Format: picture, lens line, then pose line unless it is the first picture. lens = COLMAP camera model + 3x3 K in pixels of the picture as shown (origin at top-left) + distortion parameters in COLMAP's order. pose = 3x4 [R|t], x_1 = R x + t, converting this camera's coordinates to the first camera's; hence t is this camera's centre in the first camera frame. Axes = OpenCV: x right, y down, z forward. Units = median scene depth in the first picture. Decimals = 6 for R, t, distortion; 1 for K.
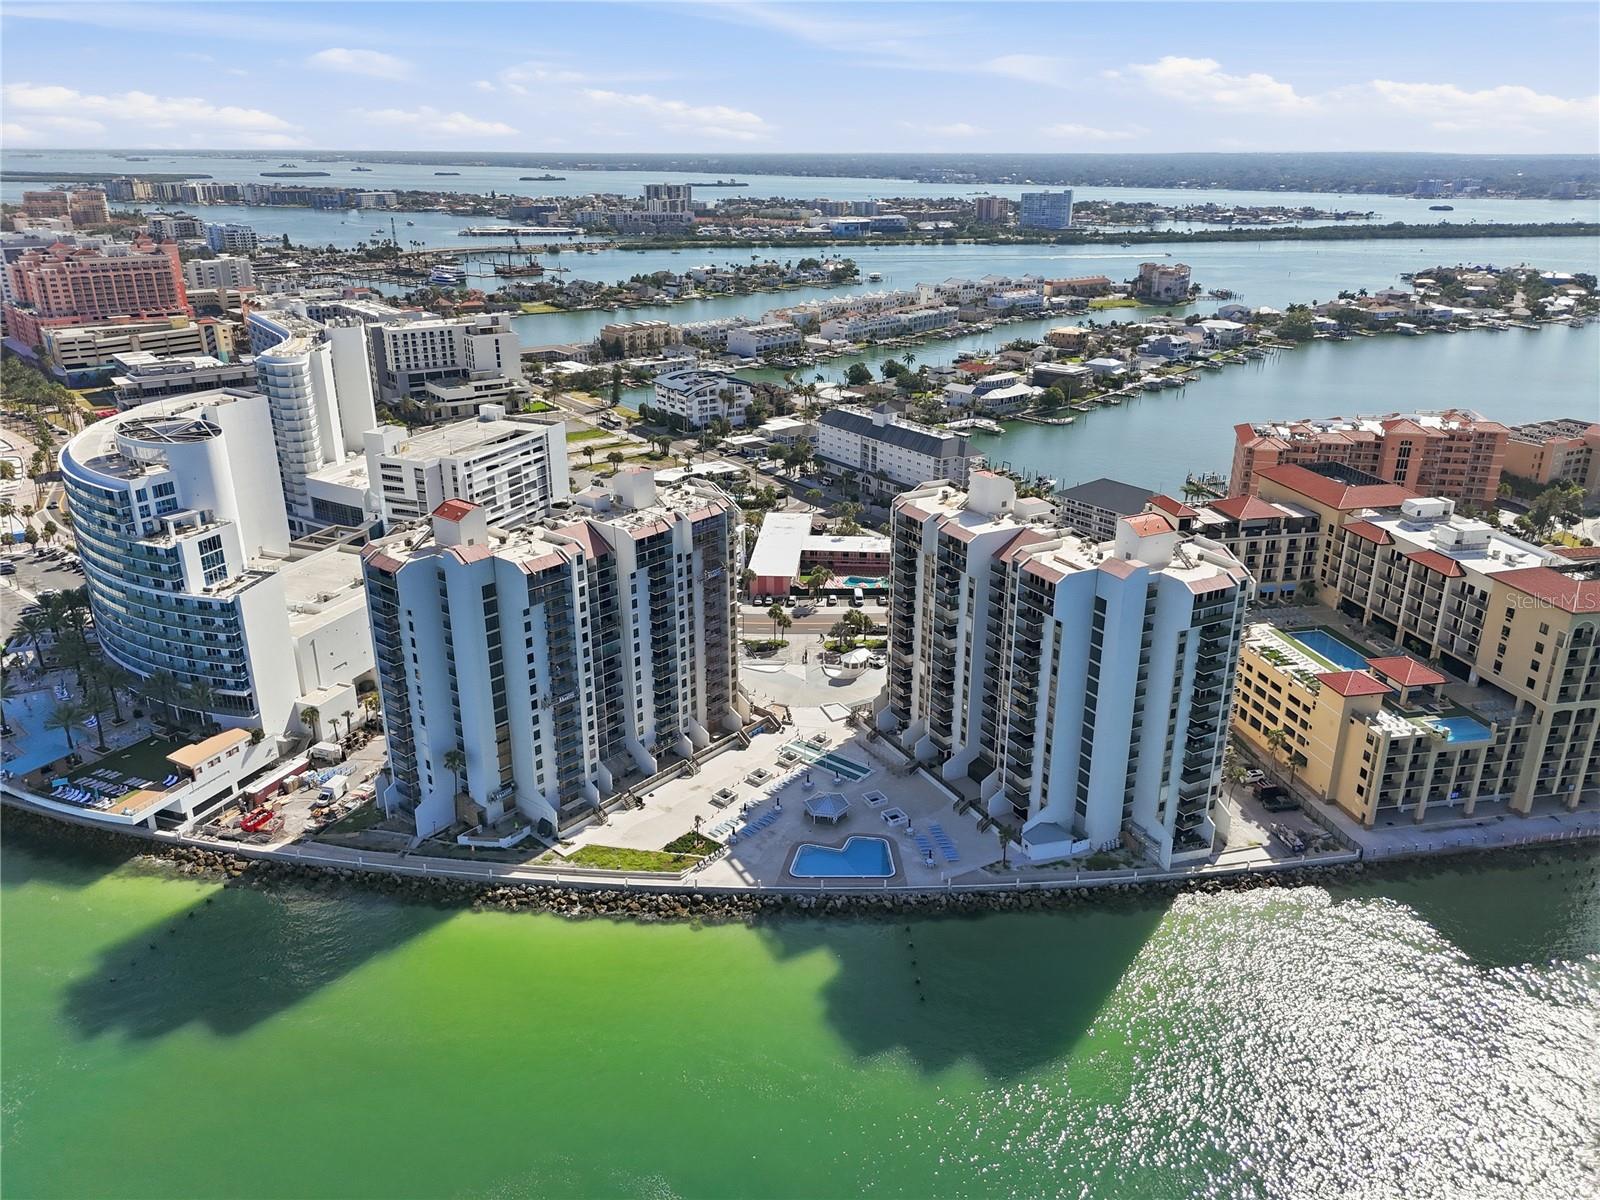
lens RADIAL K [[1170.3, 0, 795.3], [0, 1170.3, 594.5], [0, 0, 1]] dist [0.099771, -0.117097]
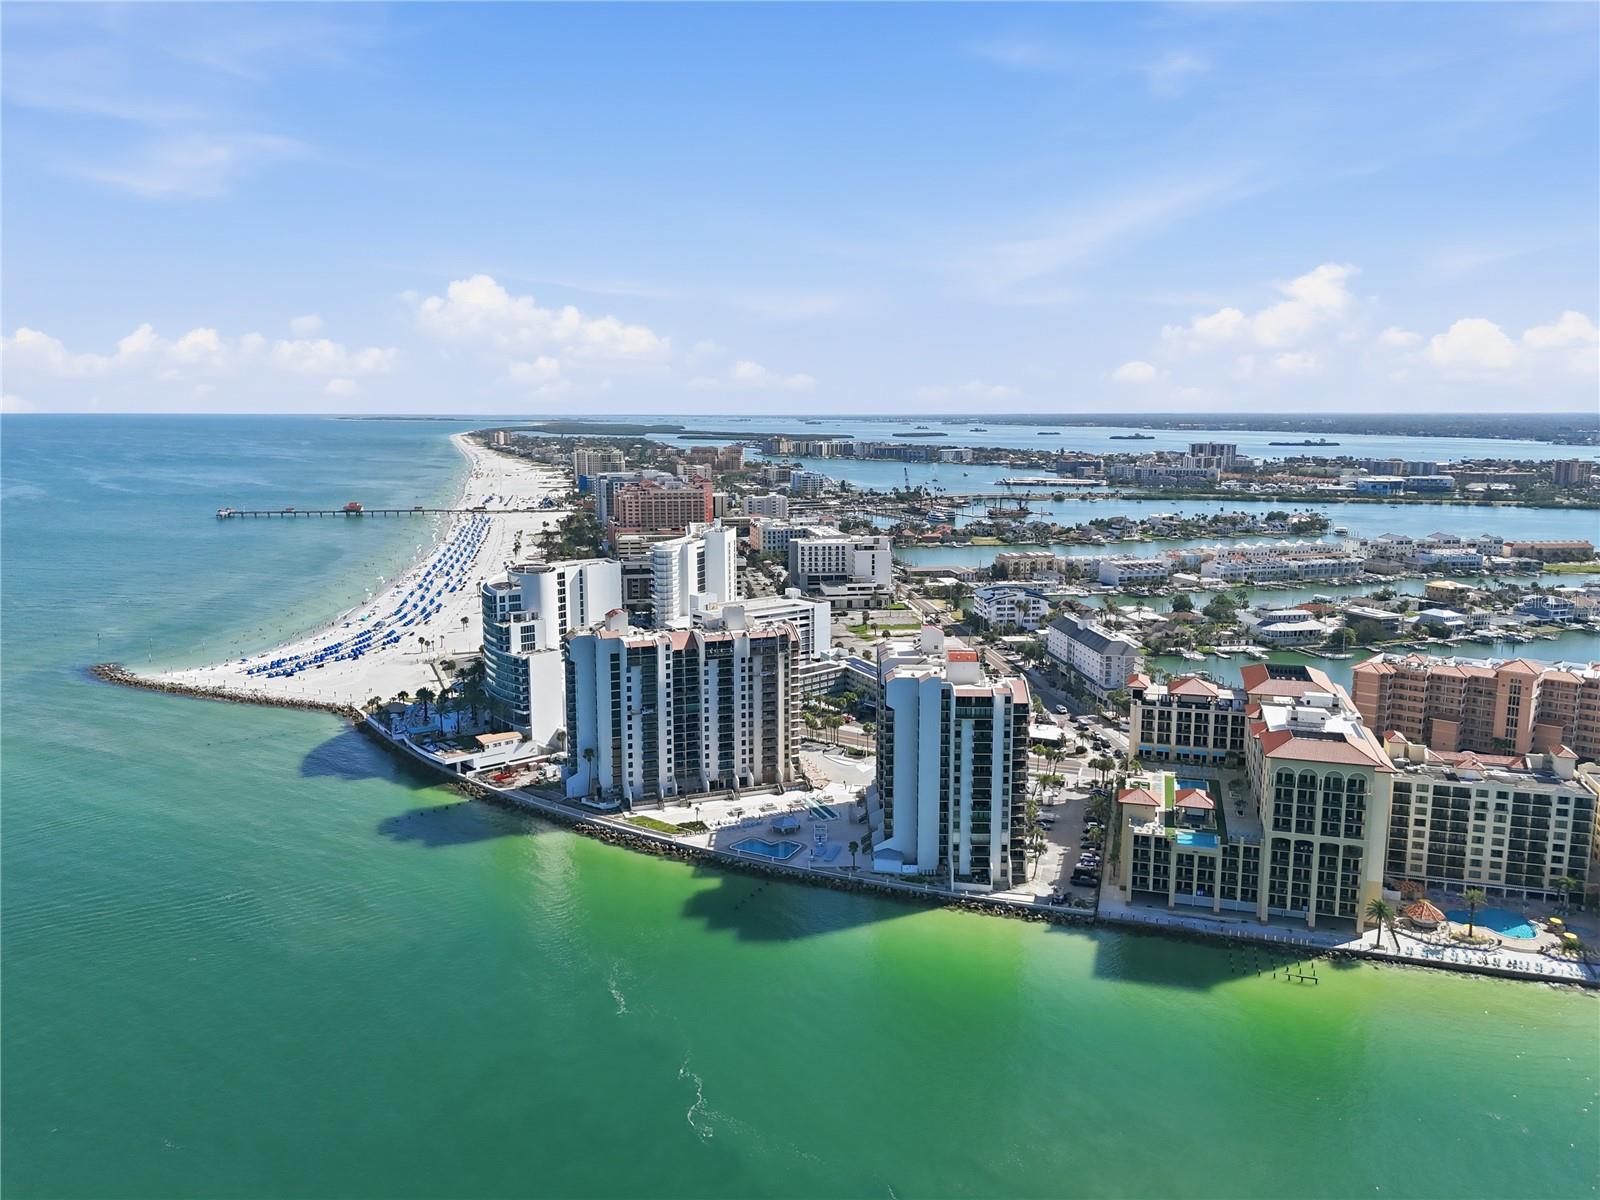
lens RADIAL K [[1162.5, 0, 802.9], [0, 1162.5, 597.4], [0, 0, 1]] dist [0.101122, -0.116014]
pose [[0.881482, 0.075222, -0.466187, 0.706627], [-0.167068, 0.973058, -0.158889, 0.123932], [0.441675, 0.217942, 0.870301, -0.376342]]
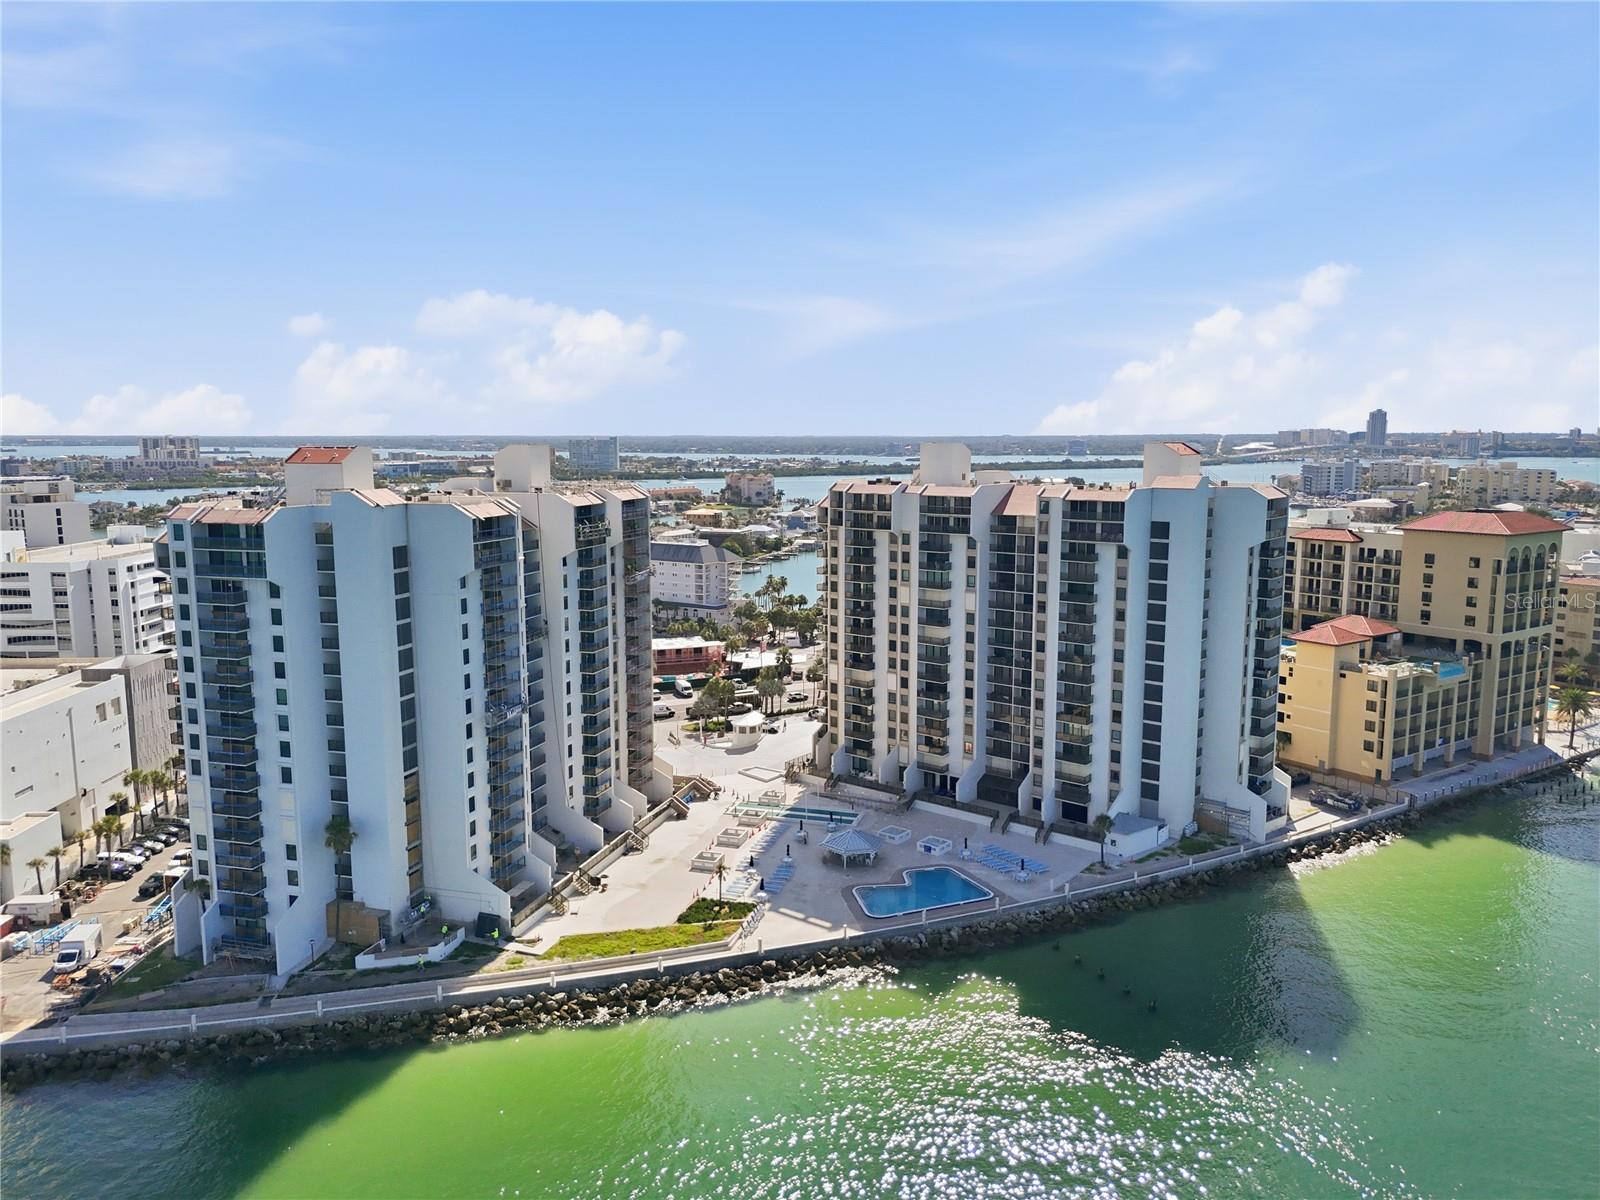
lens RADIAL K [[1170.3, 0, 795.3], [0, 1170.3, 594.5], [0, 0, 1]] dist [0.099771, -0.117097]
pose [[0.920733, -0.056765, 0.386041, -0.274972], [0.140736, 0.971079, -0.192872, 0.156580], [-0.363928, 0.231914, 0.902093, 0.279017]]
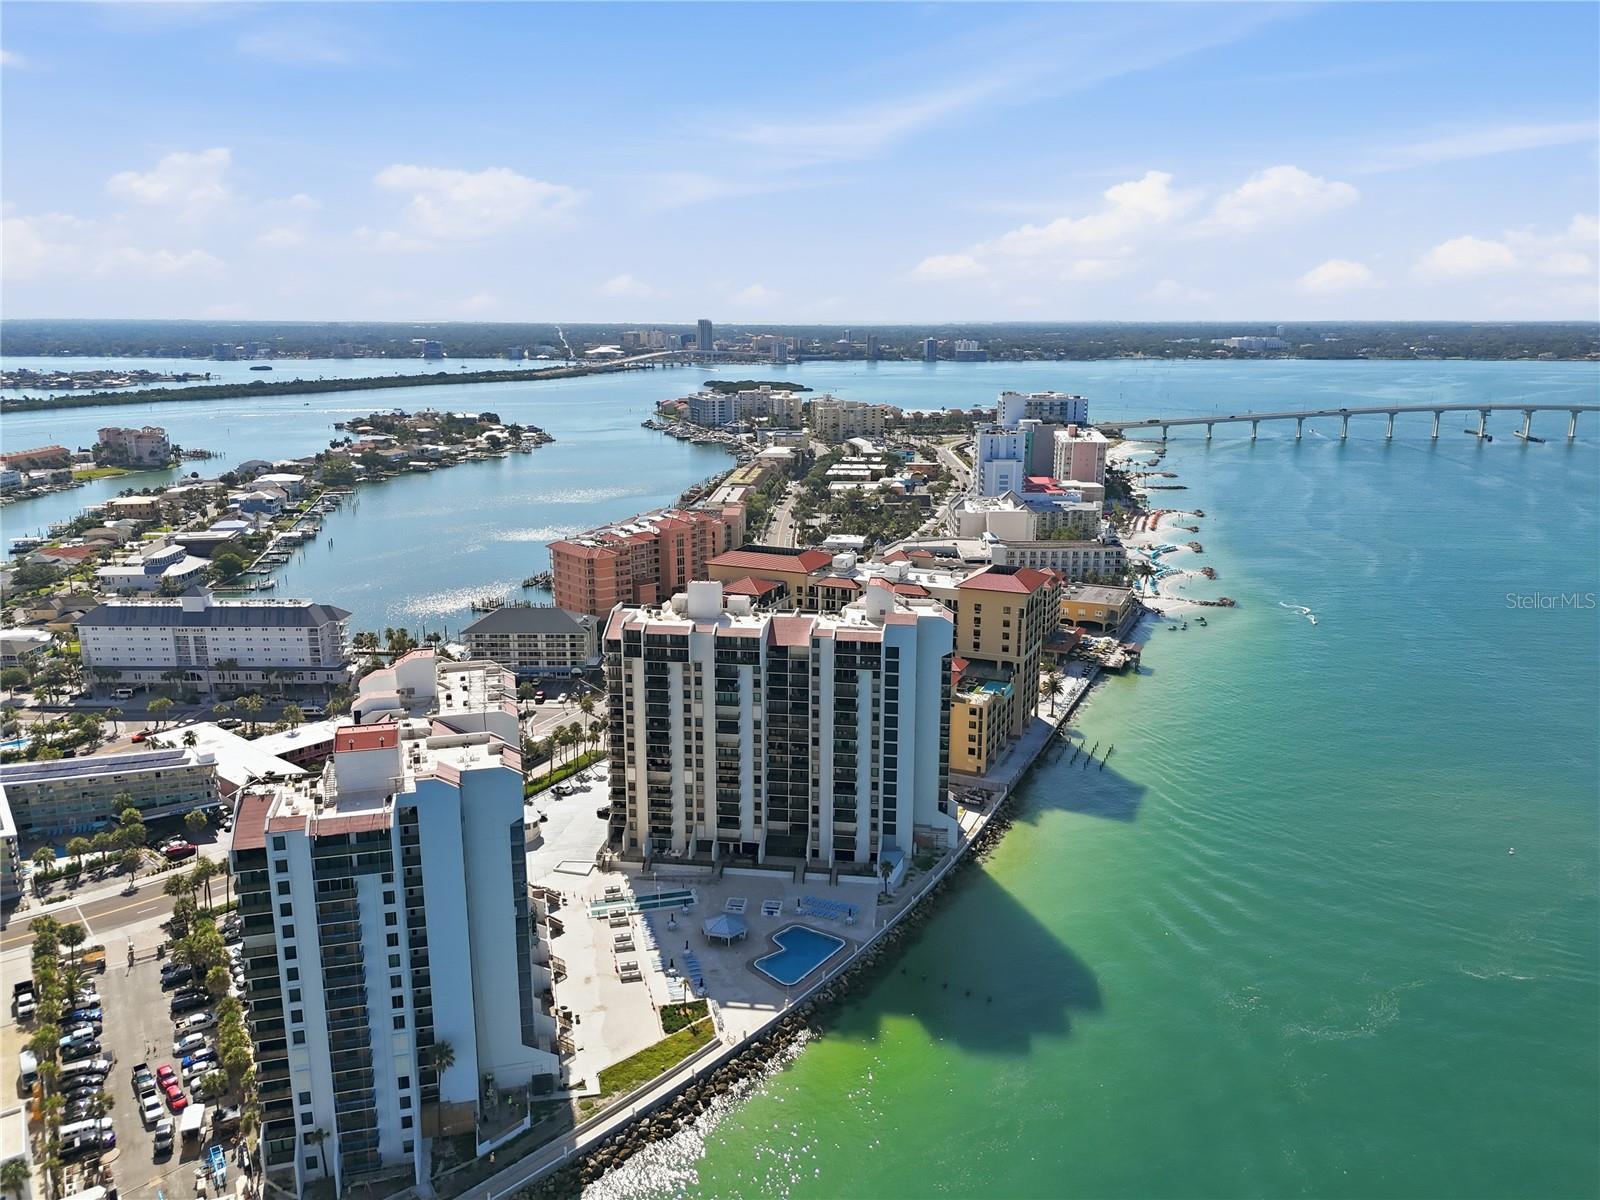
lens RADIAL K [[1170.3, 0, 795.3], [0, 1170.3, 594.5], [0, 0, 1]] dist [0.099771, -0.117097]
pose [[0.586715, -0.186966, 0.787914, -0.638202], [0.285978, 0.958128, 0.014405, -0.081288], [-0.757616, 0.216874, 0.615616, 0.266493]]
